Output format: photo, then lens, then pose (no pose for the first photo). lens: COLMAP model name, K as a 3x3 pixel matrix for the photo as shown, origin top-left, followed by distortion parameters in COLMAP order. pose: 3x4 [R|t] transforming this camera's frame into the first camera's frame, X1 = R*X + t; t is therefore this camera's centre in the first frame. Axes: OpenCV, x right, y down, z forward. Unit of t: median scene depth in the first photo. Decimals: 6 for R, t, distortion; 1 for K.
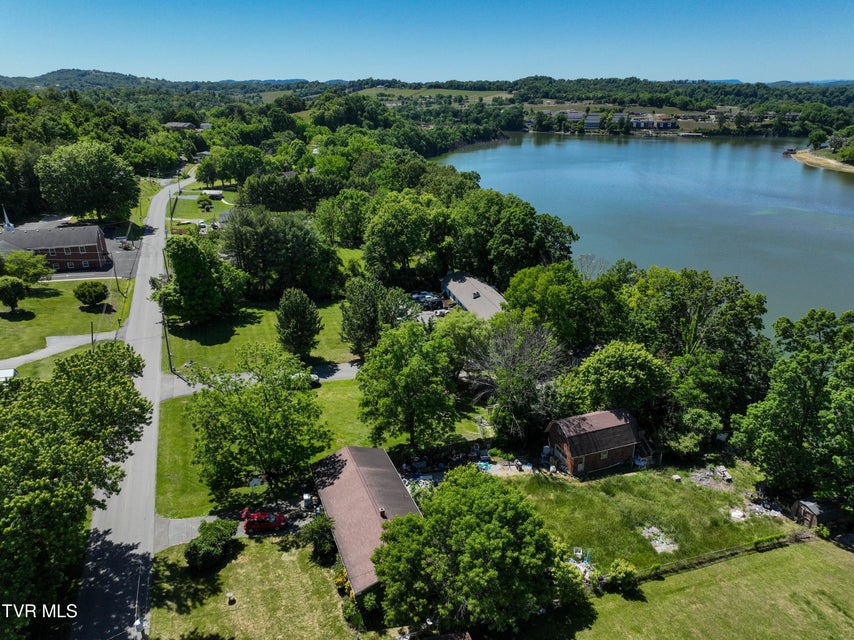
lens RADIAL K [[599.7, 0, 431.2], [0, 599.7, 315.0], [0, 0, 1]] dist [-0.001208, 0.018955]
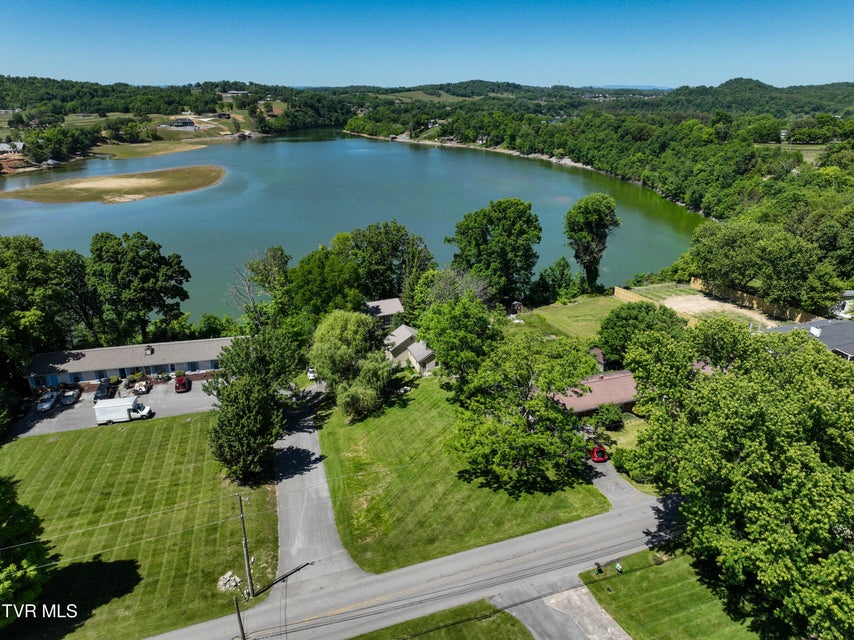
lens RADIAL K [[599.7, 0, 429.4], [0, 599.7, 319.6], [0, 0, 1]] dist [-0.001208, 0.018955]
pose [[0.021894, -0.345622, 0.938118, -0.631773], [0.352599, 0.880717, 0.316245, -0.183341], [-0.935518, 0.323856, 0.141148, 0.502726]]
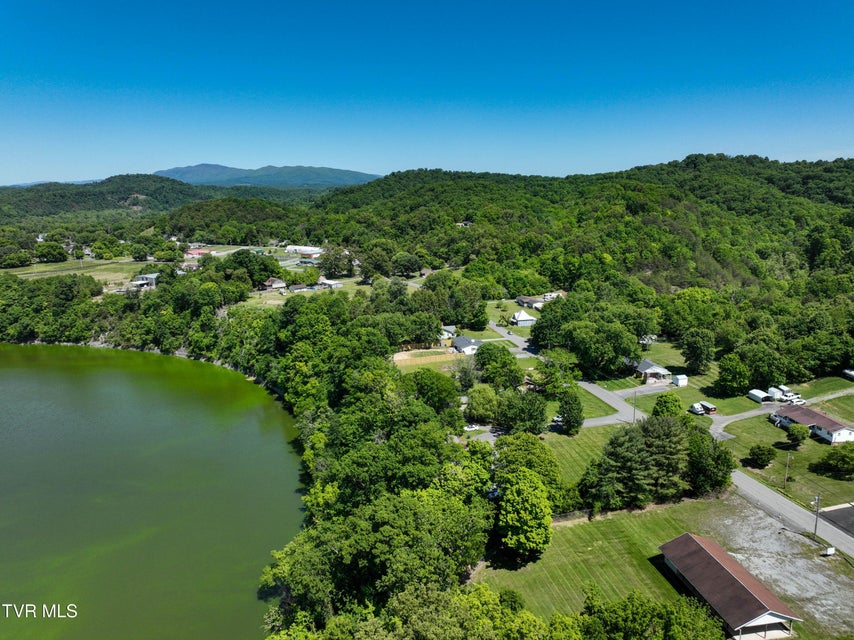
lens RADIAL K [[599.7, 0, 429.4], [0, 599.7, 316.8], [0, 0, 1]] dist [-0.001208, 0.018955]
pose [[-0.991242, -0.013076, 0.131407, -0.026102], [0.060283, 0.840544, 0.538379, -0.924837], [-0.117493, 0.541586, -0.832394, 1.818885]]
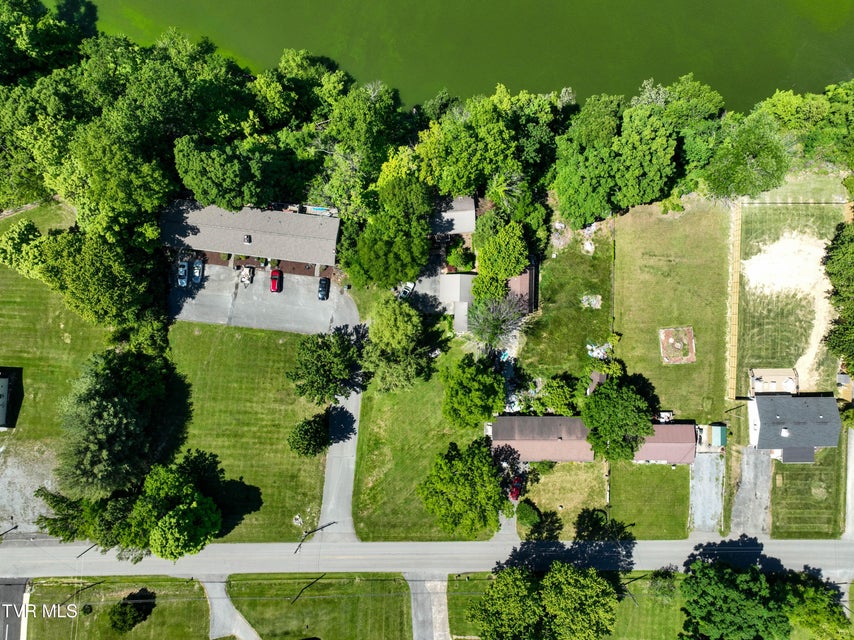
lens RADIAL K [[599.7, 0, 431.8], [0, 599.7, 306.7], [0, 0, 1]] dist [-0.001208, 0.018955]
pose [[0.364514, -0.931107, 0.013019, 0.068011], [0.333612, 0.143631, 0.931705, -0.780169], [-0.869387, -0.335276, 0.362984, 0.347689]]
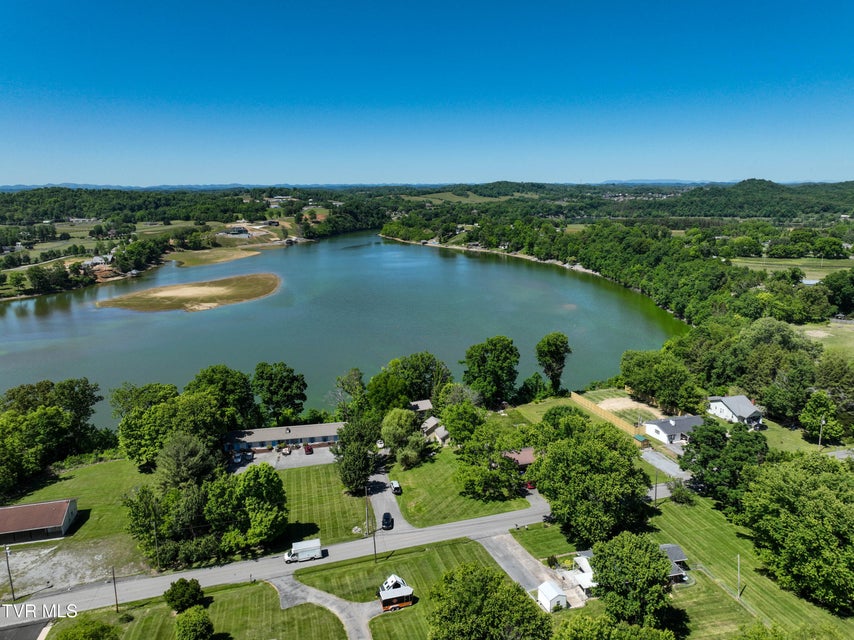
lens RADIAL K [[599.7, 0, 429.3], [0, 599.7, 322.9], [0, 0, 1]] dist [-0.001208, 0.018955]
pose [[0.069619, -0.211365, 0.974925, -1.176877], [0.361485, 0.916221, 0.172825, -0.372681], [-0.929775, 0.340389, 0.140191, 0.391606]]
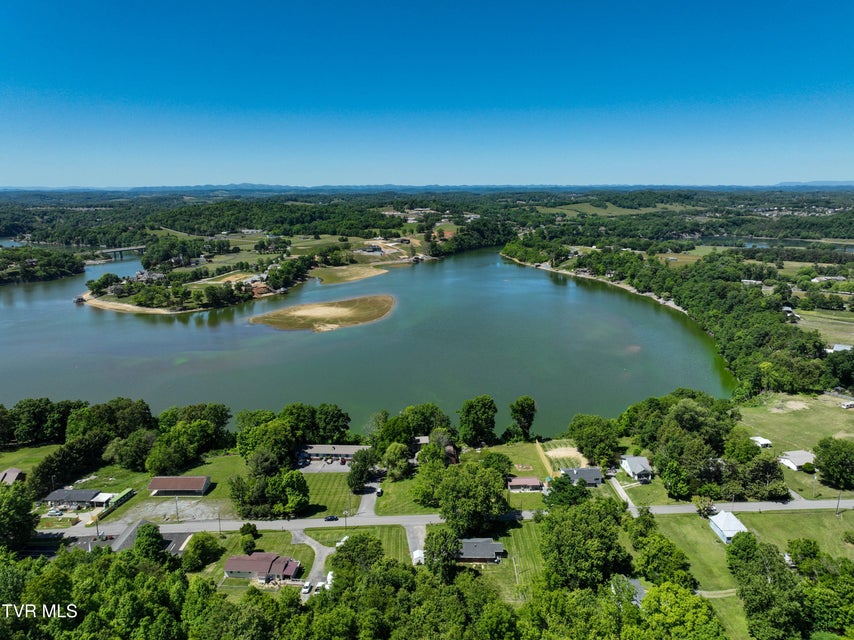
lens RADIAL K [[599.7, 0, 428.7], [0, 599.7, 320.7], [0, 0, 1]] dist [-0.001208, 0.018955]
pose [[0.306660, -0.196977, 0.931214, -1.759815], [0.337034, 0.937436, 0.087304, -0.538506], [-0.890150, 0.287078, 0.353862, -0.250049]]
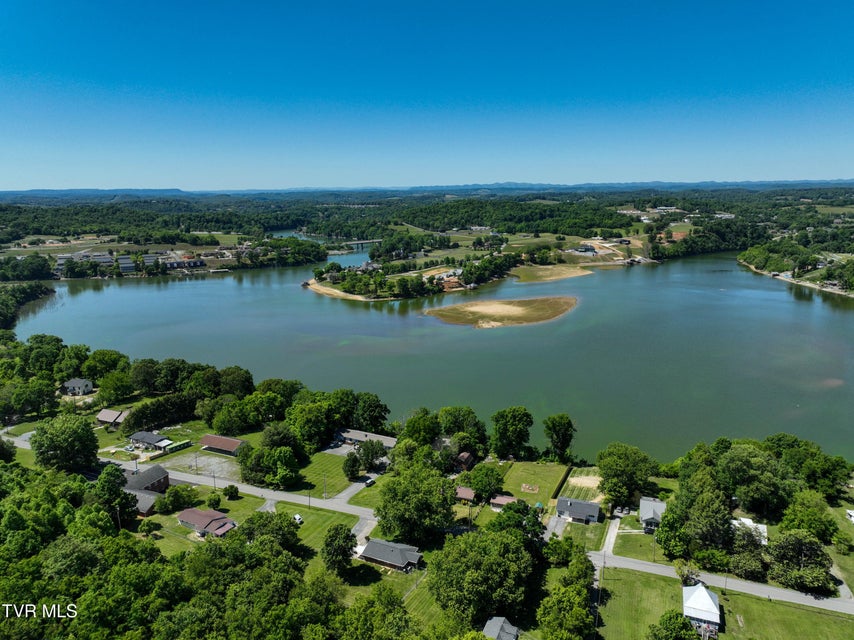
lens RADIAL K [[599.7, 0, 428.5], [0, 599.7, 321.5], [0, 0, 1]] dist [-0.001208, 0.018955]
pose [[0.671220, -0.158919, 0.724022, -1.355172], [0.266455, 0.963189, -0.035608, -0.305355], [-0.691712, 0.216820, 0.688857, -0.875738]]
